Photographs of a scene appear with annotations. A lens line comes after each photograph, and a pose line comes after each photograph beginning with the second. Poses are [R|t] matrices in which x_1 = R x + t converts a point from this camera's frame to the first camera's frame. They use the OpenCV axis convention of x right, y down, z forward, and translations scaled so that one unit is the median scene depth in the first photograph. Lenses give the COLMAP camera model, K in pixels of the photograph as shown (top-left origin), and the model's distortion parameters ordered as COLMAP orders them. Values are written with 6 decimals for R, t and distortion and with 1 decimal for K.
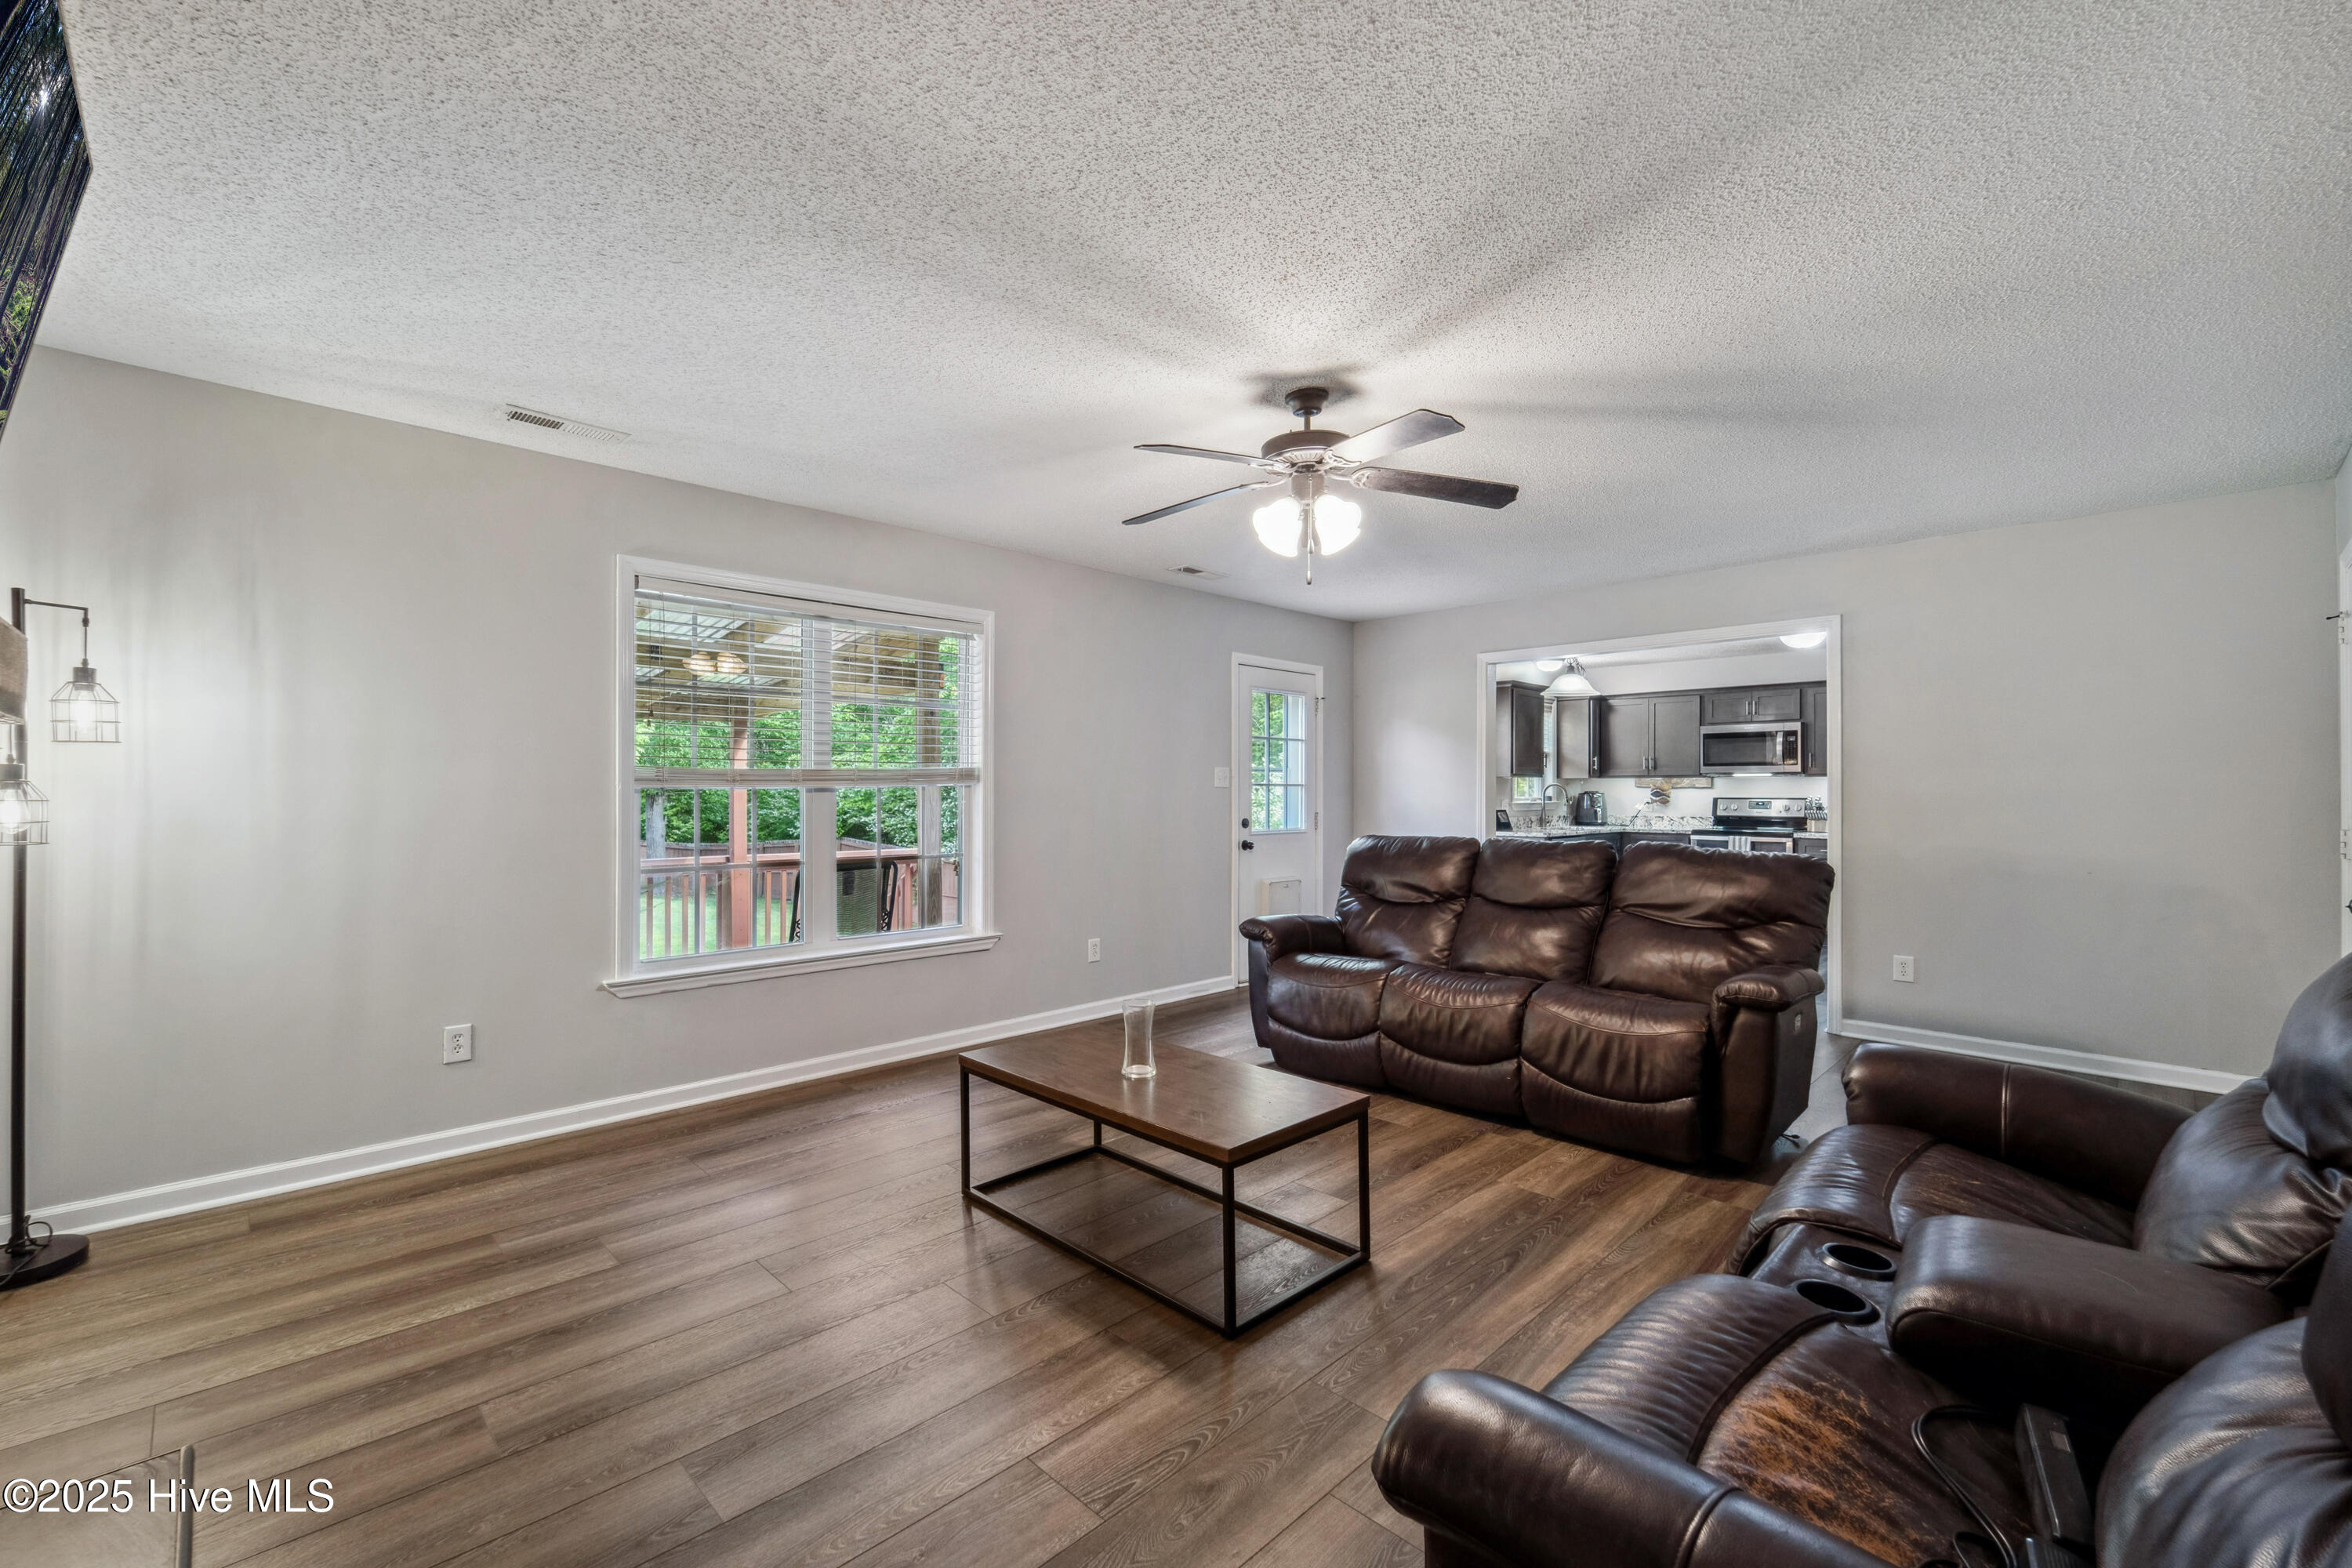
lens RADIAL K [[1013.4, 0, 1176.0], [0, 1013.4, 784.0], [0, 0, 1]] dist [-0.000804, -0.000060]
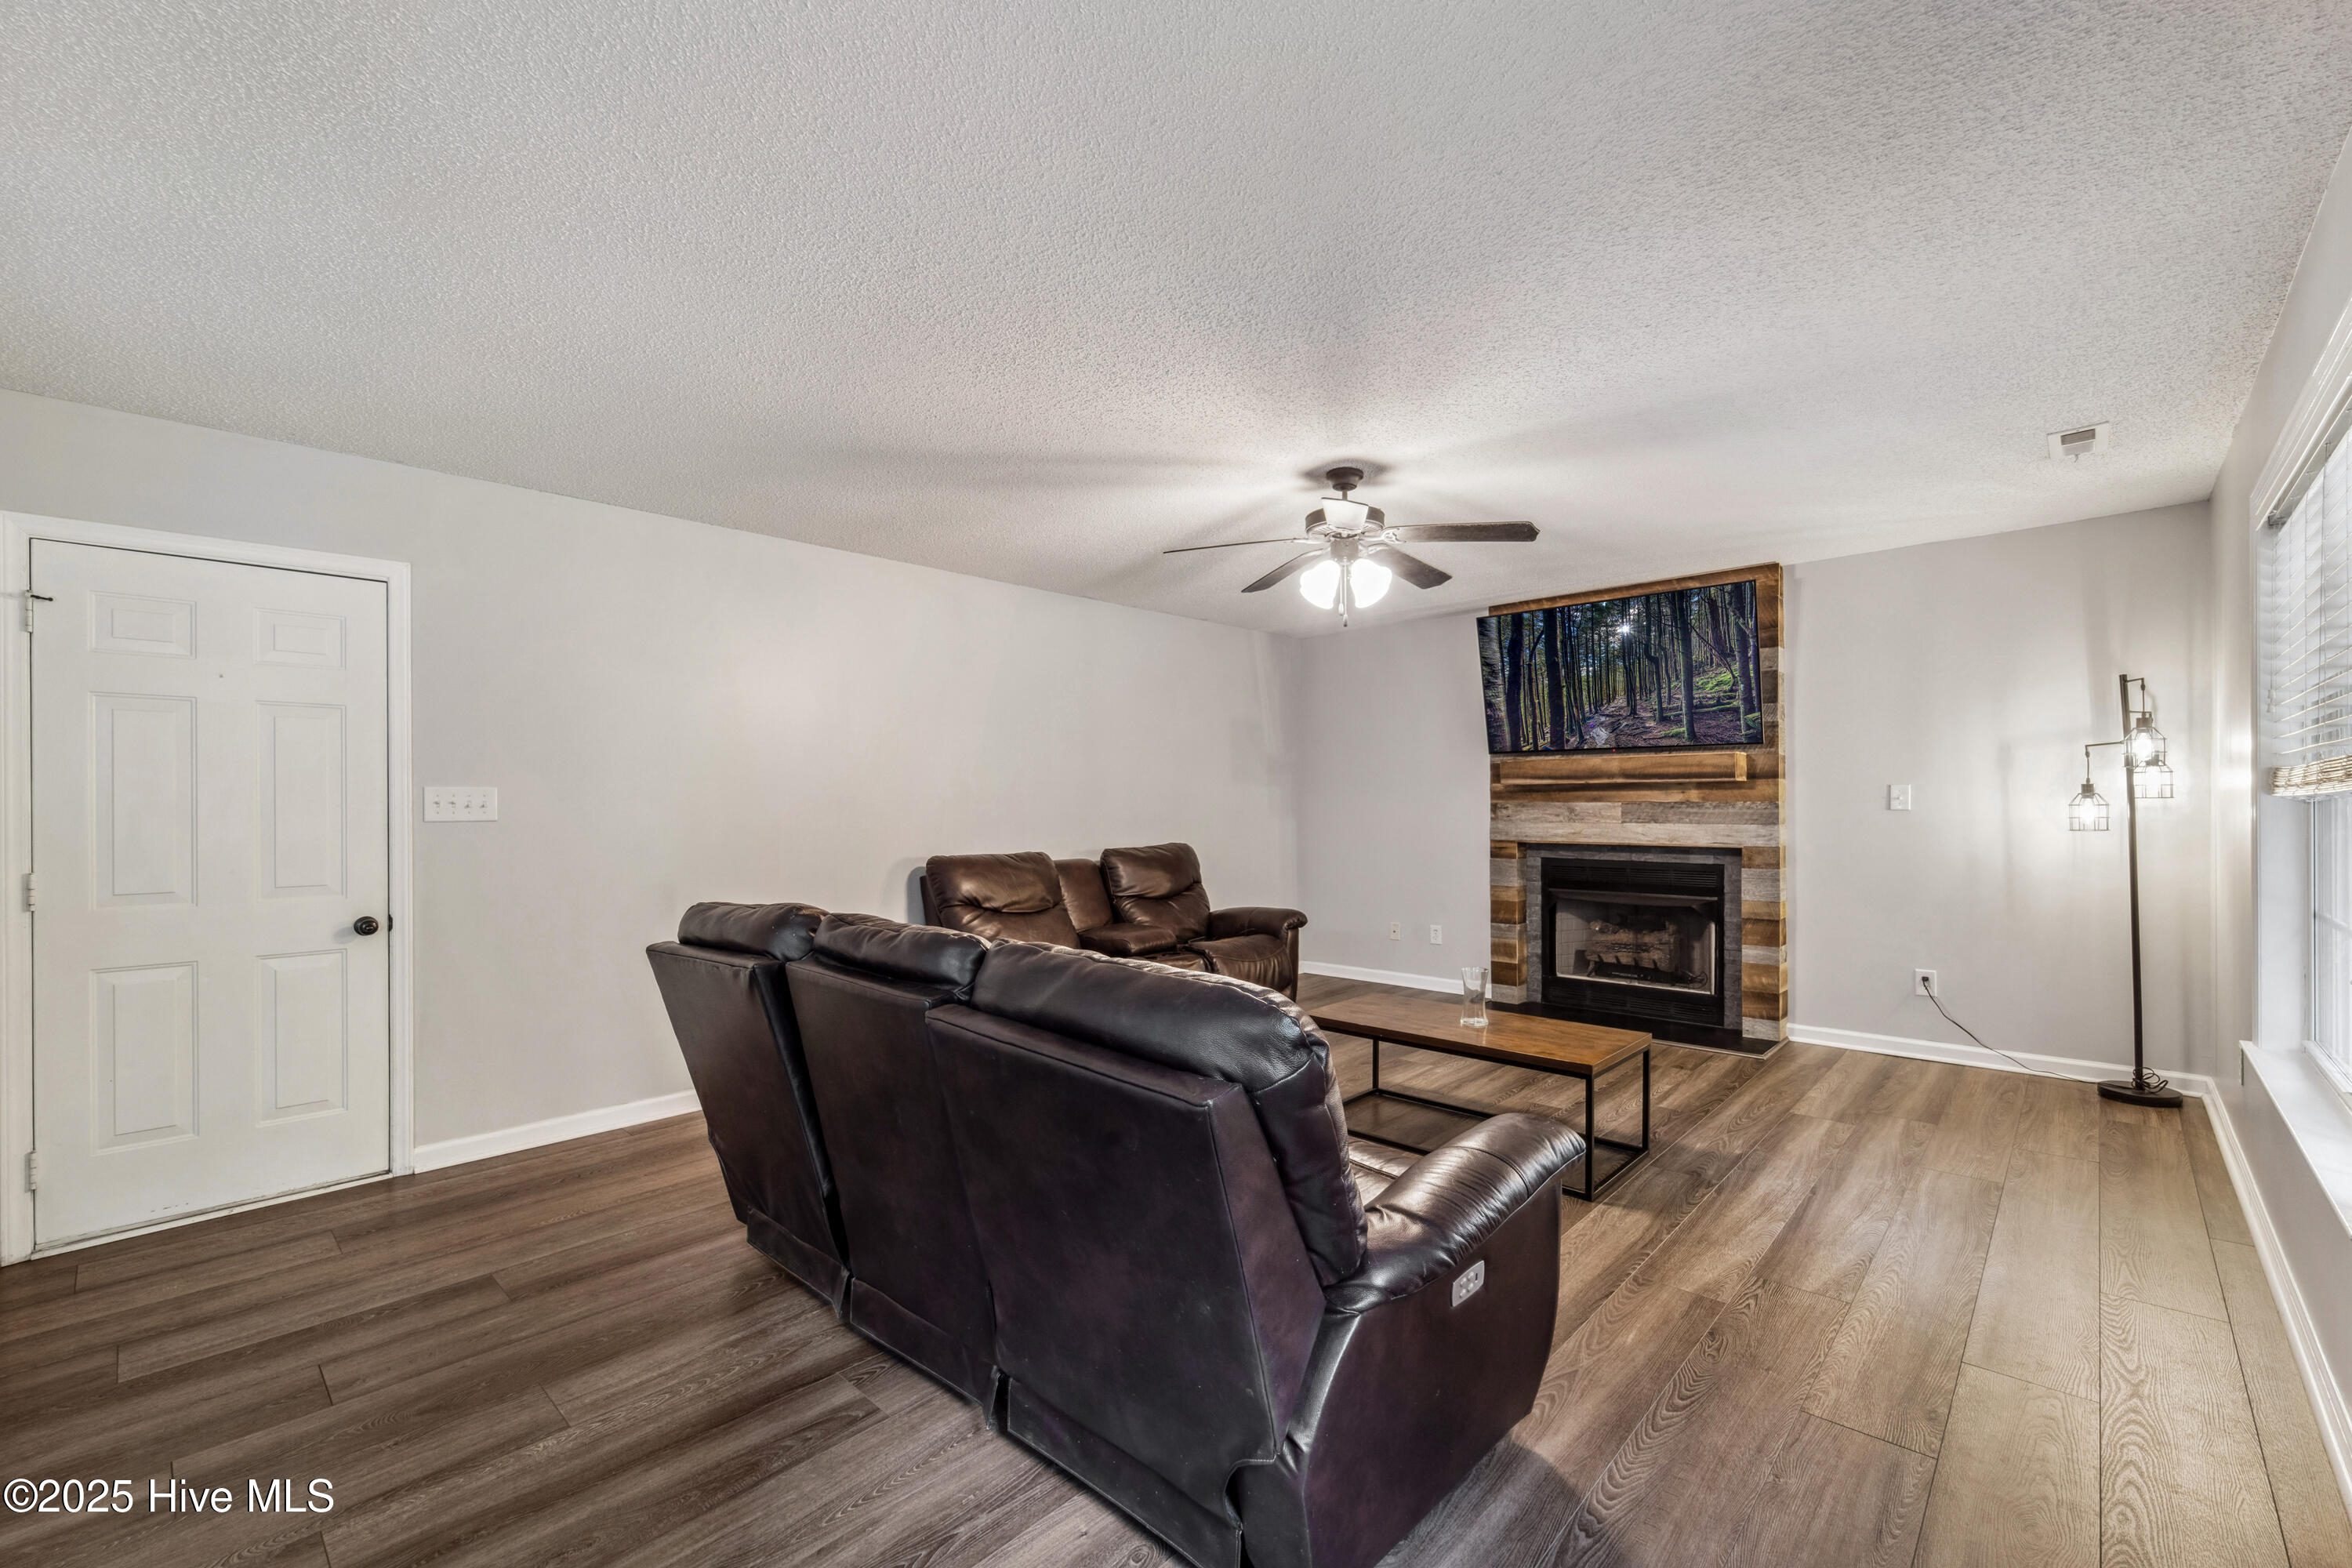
lens RADIAL K [[945.5, 0, 1176.0], [0, 945.5, 784.0], [0, 0, 1]] dist [-0.001514, -0.000250]
pose [[-0.999488, 0.005687, -0.031476, 0.369647], [0.006446, 0.999690, -0.024067, 0.007116], [0.031329, -0.024257, -0.999215, 2.124078]]
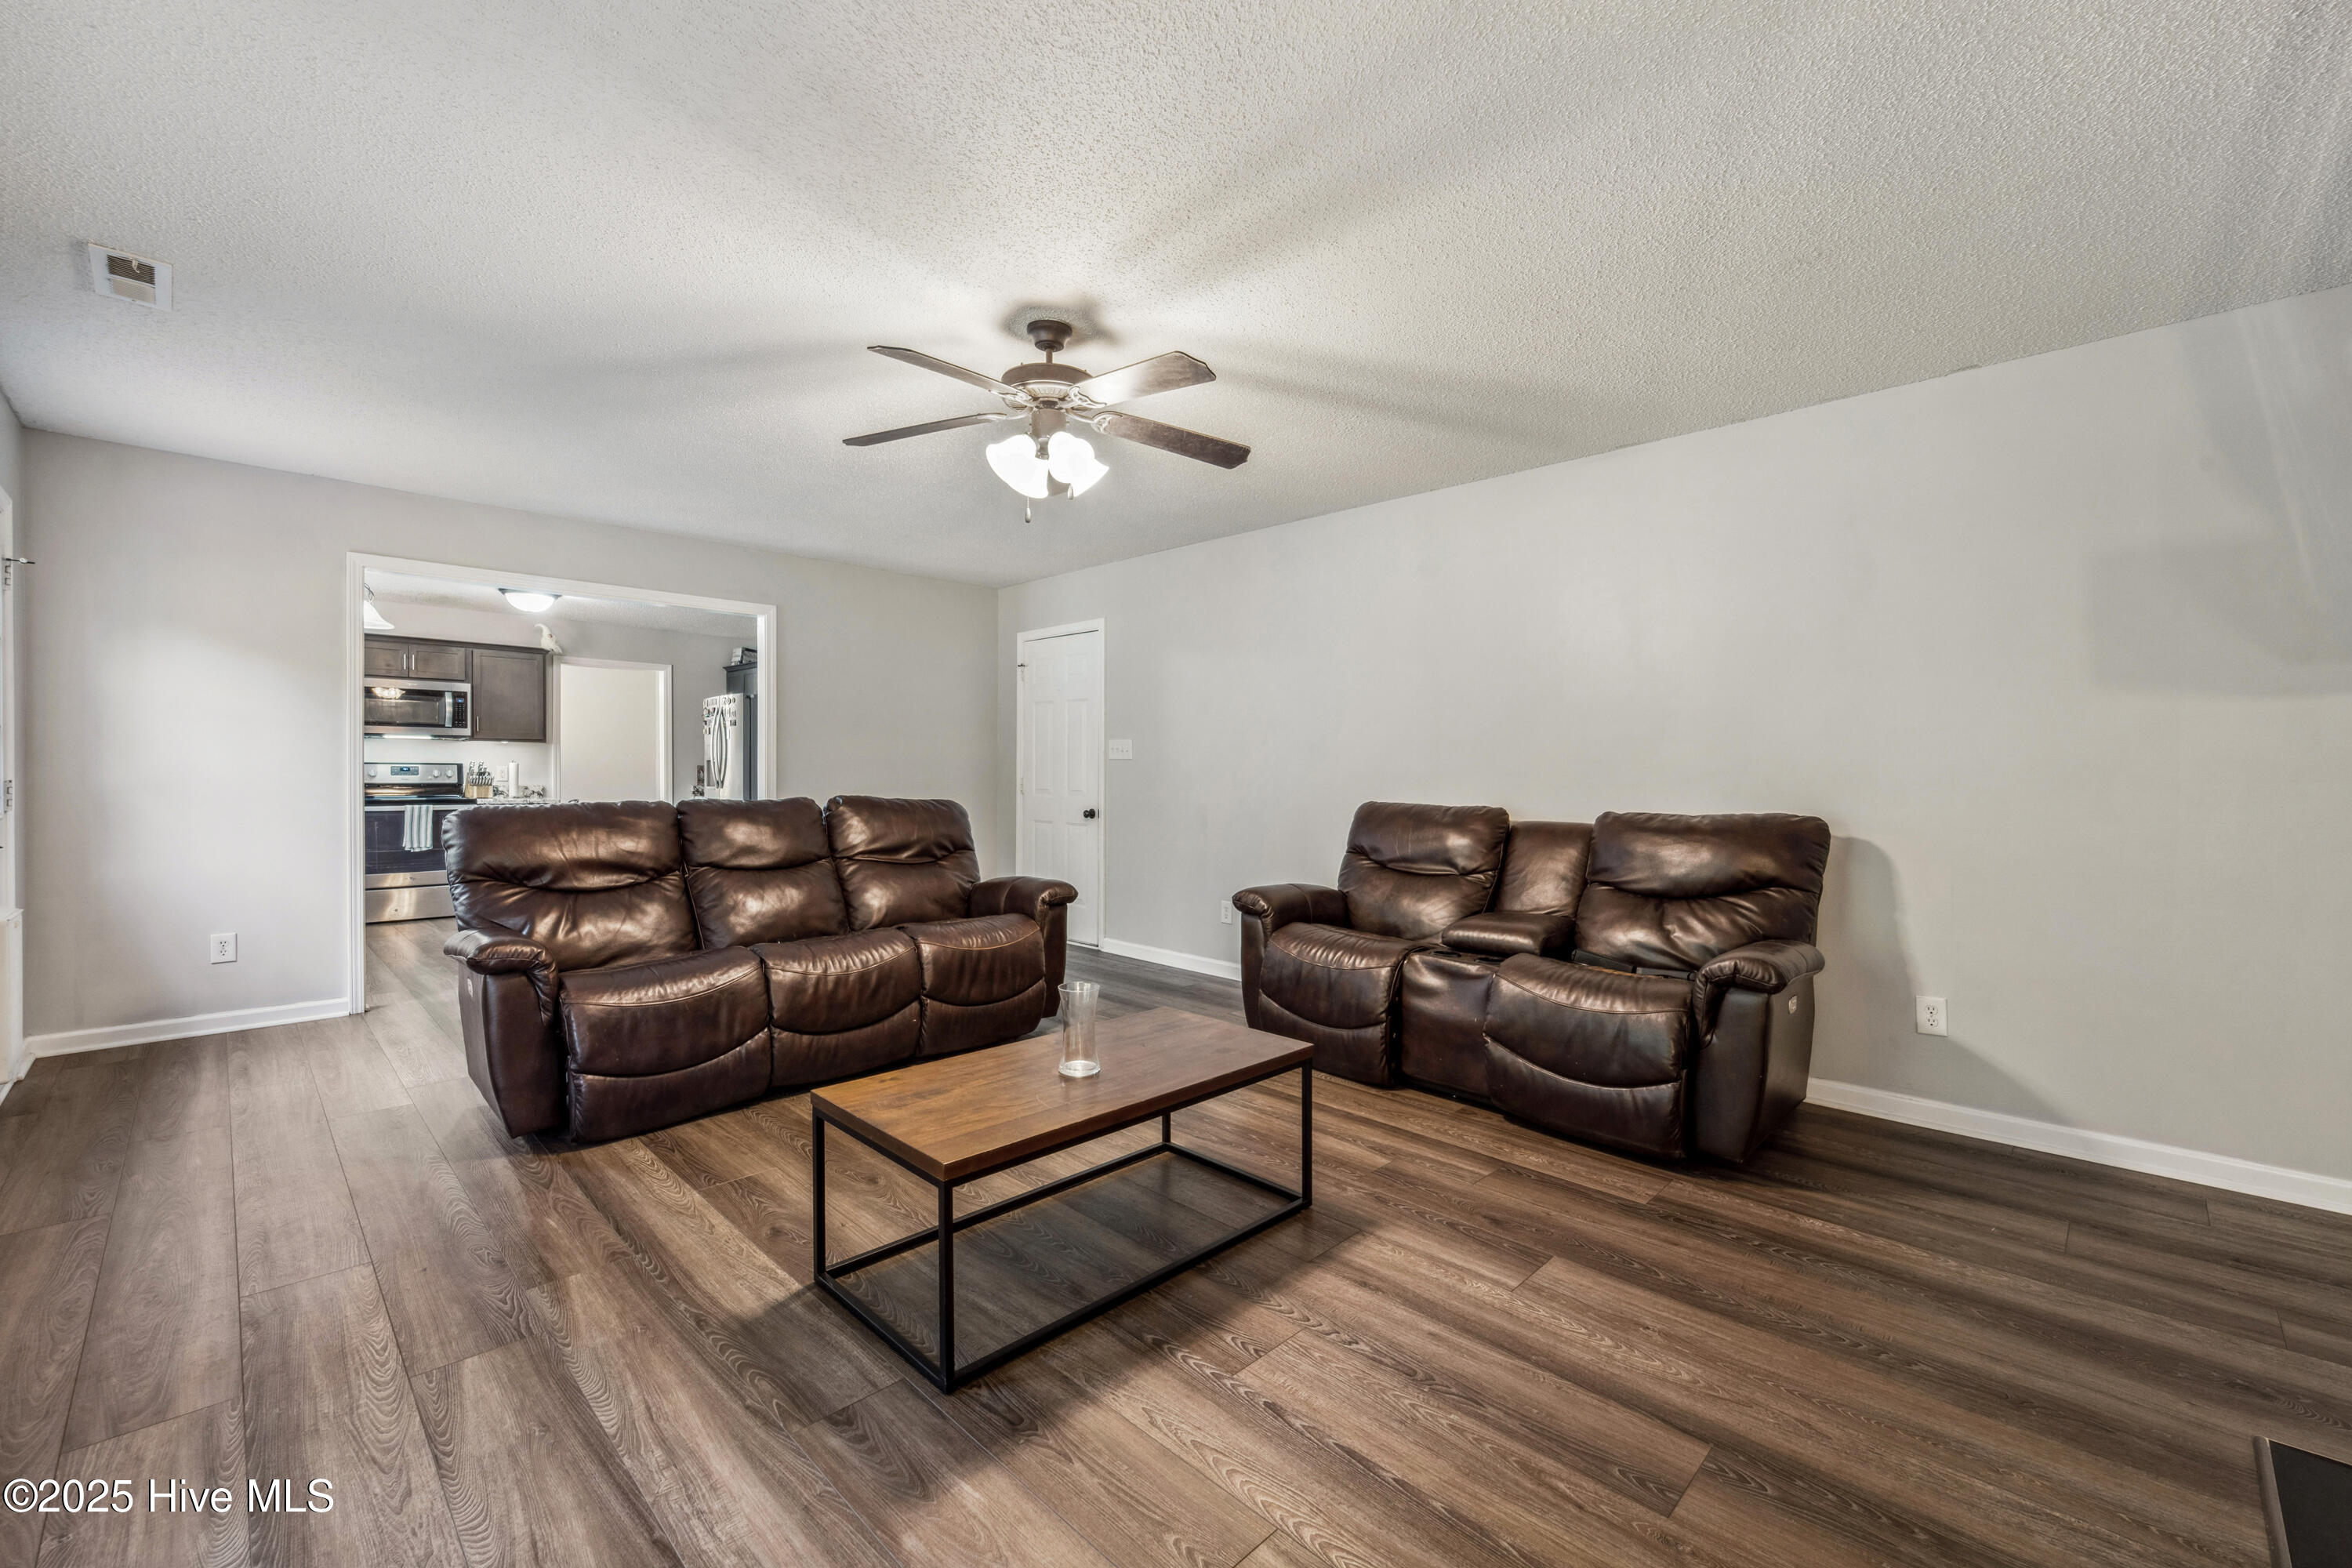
lens RADIAL K [[965.2, 0, 1176.0], [0, 965.2, 784.0], [0, 0, 1]] dist [-0.000786, -0.000090]
pose [[-0.012076, -0.018515, 0.999756, -0.802953], [-0.007844, 0.999800, 0.018421, 0.031338], [-0.999896, -0.007620, -0.012219, 0.893604]]
